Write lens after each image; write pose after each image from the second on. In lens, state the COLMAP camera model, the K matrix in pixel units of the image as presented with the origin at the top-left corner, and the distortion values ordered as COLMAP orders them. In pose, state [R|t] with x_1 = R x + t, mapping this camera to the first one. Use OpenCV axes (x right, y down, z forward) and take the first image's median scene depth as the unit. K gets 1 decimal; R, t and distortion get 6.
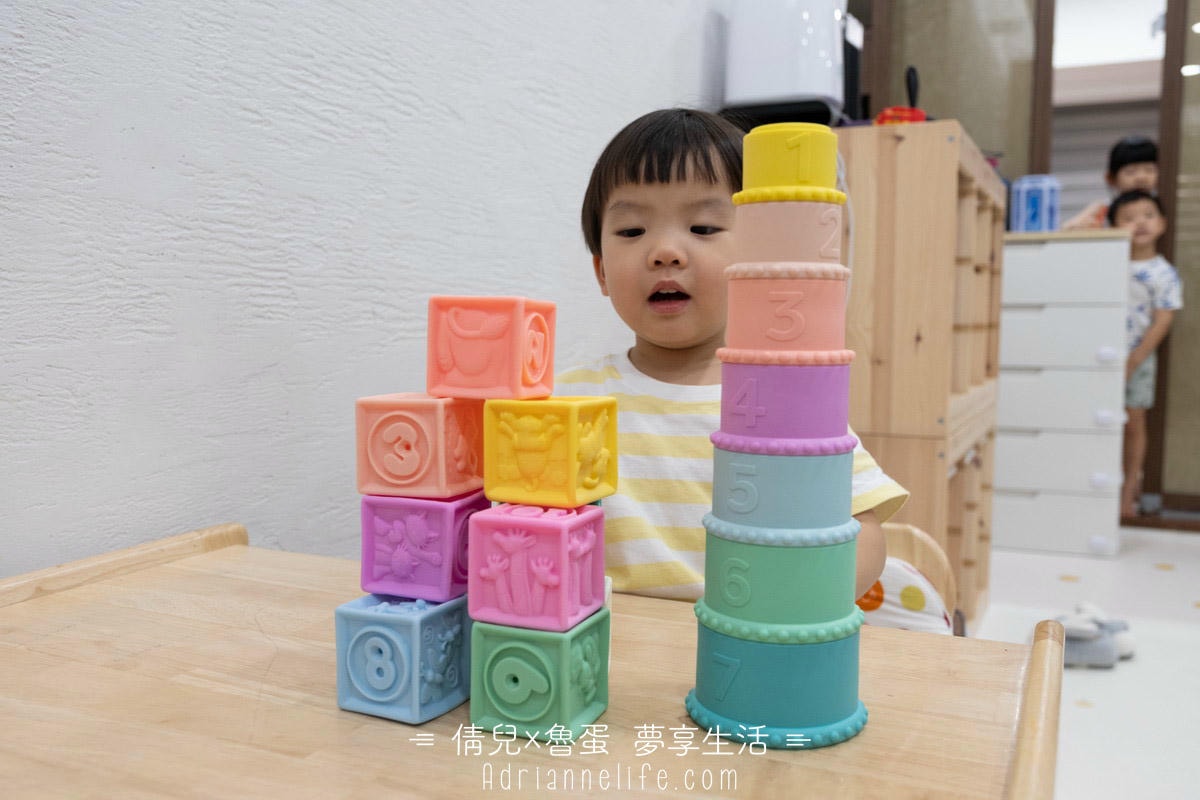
lens RADIAL K [[1062.2, 0, 604.3], [0, 1062.2, 415.8], [0, 0, 1]] dist [-0.018644, 0.003333]
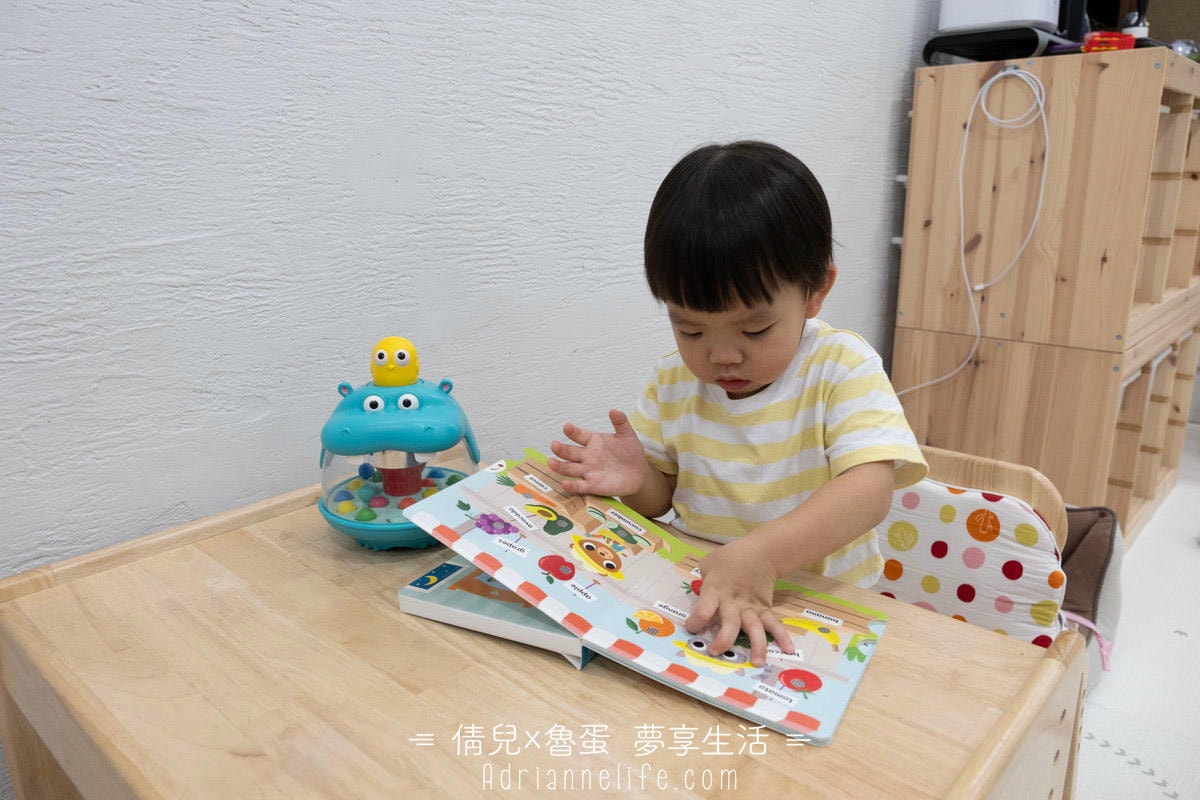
lens RADIAL K [[848.7, 0, 601.1], [0, 848.7, 394.8], [0, 0, 1]] dist [-0.014828, -0.004980]
pose [[0.952576, 0.061907, -0.297938, 0.129658], [-0.012201, 0.986070, 0.165880, -0.129887], [0.304057, -0.154378, 0.940062, 0.034219]]
